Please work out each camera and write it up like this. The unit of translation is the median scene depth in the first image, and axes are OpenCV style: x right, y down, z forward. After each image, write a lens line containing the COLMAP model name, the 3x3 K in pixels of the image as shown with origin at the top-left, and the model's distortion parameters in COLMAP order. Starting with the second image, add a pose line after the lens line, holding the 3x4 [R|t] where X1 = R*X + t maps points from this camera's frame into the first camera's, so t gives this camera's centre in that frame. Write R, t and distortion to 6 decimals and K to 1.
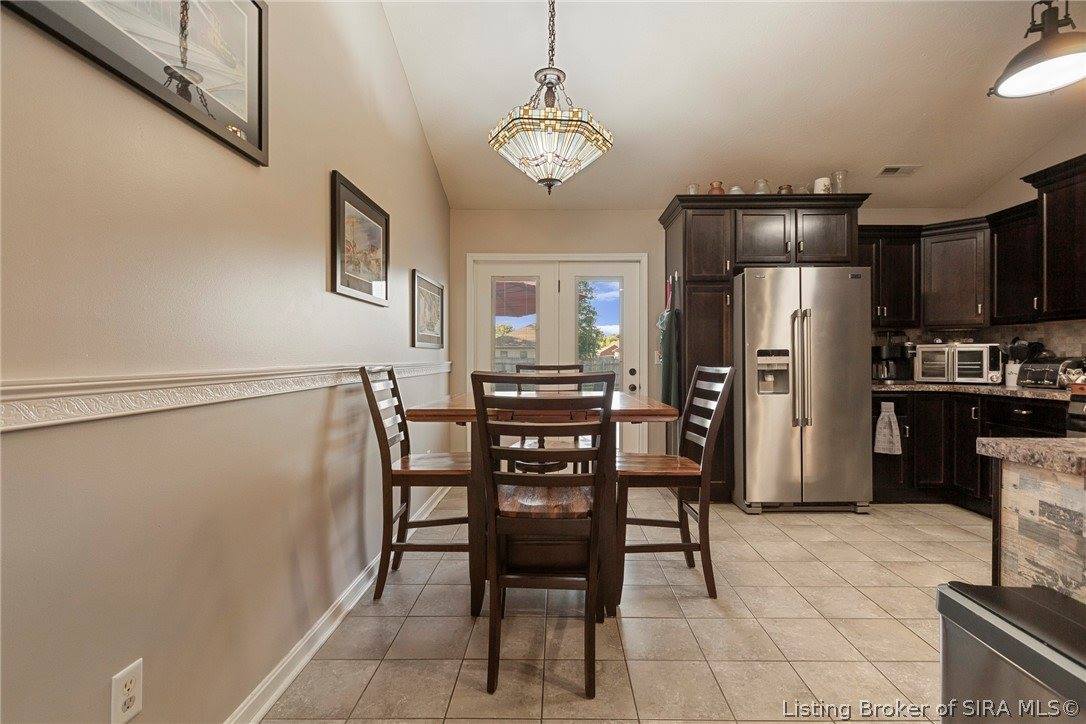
lens RADIAL K [[493.4, 0, 558.2], [0, 493.4, 358.1], [0, 0, 1]] dist [0.005646, -0.001877]
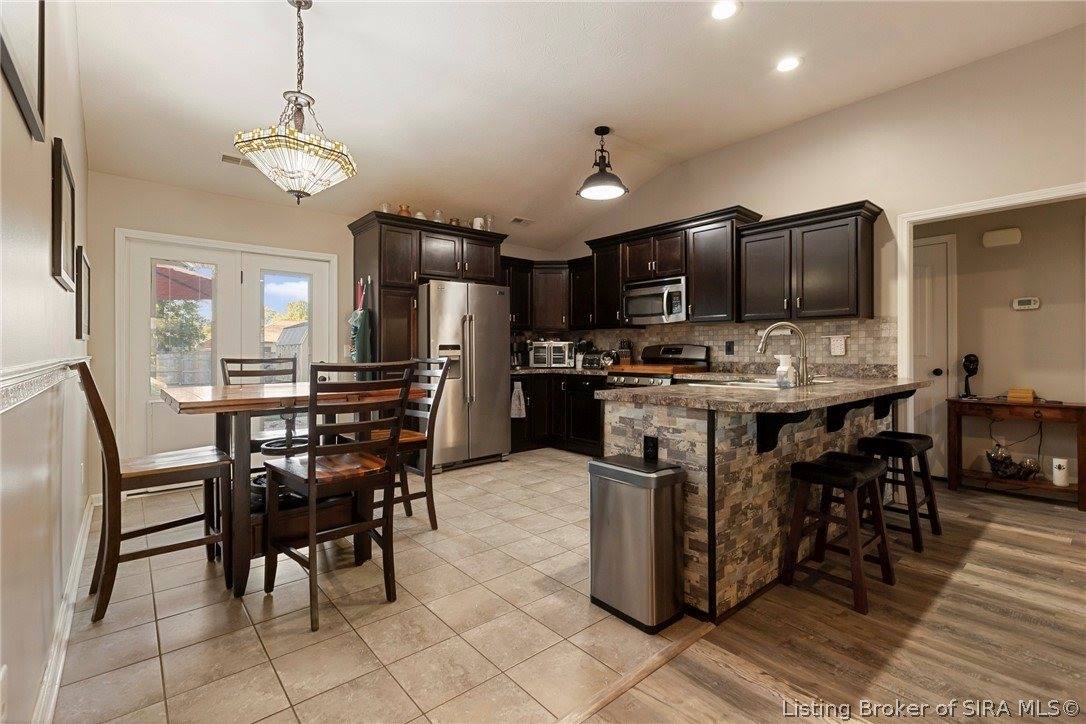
lens RADIAL K [[493.4, 0, 541.2], [0, 493.4, 349.5], [0, 0, 1]] dist [0.005646, -0.001877]
pose [[0.757736, 0.001052, 0.652560, -0.230766], [0.001359, 0.999994, -0.003191, -0.000449], [-0.652560, 0.003305, 0.757730, -0.139235]]
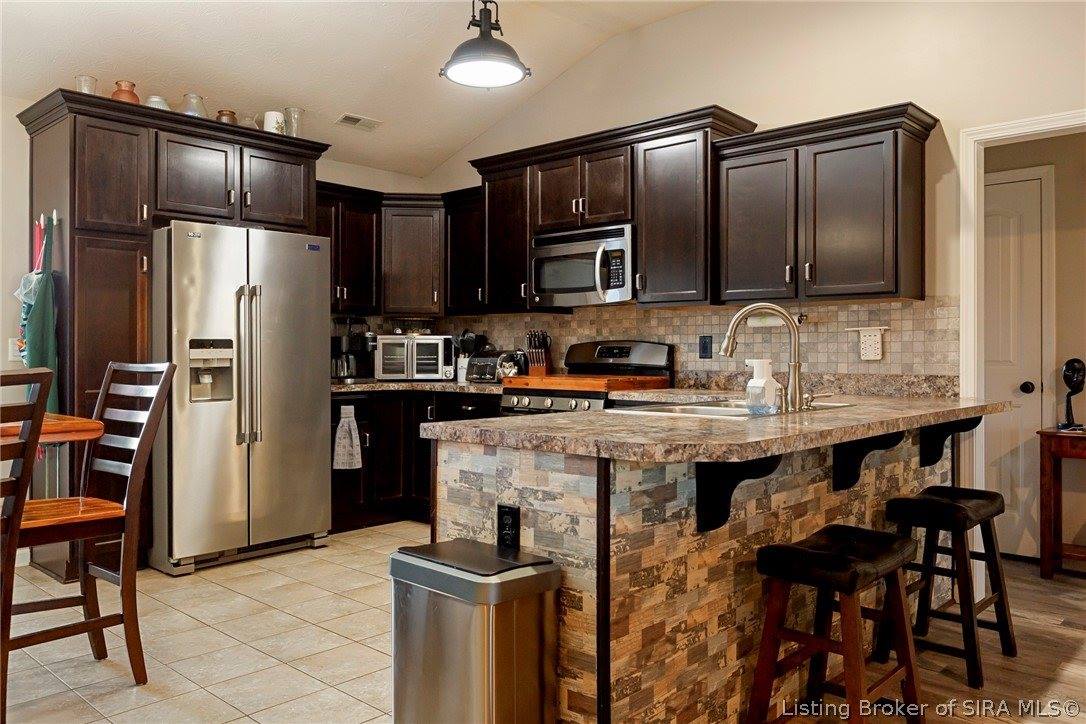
lens RADIAL K [[828.2, 0, 546.2], [0, 828.2, 348.6], [0, 0, 1]] dist [0.005162, -0.004918]
pose [[0.676773, 0.004647, 0.736177, -0.119906], [-0.002463, 0.999989, -0.004048, 0.000210], [-0.736187, 0.000926, 0.676777, -0.167983]]
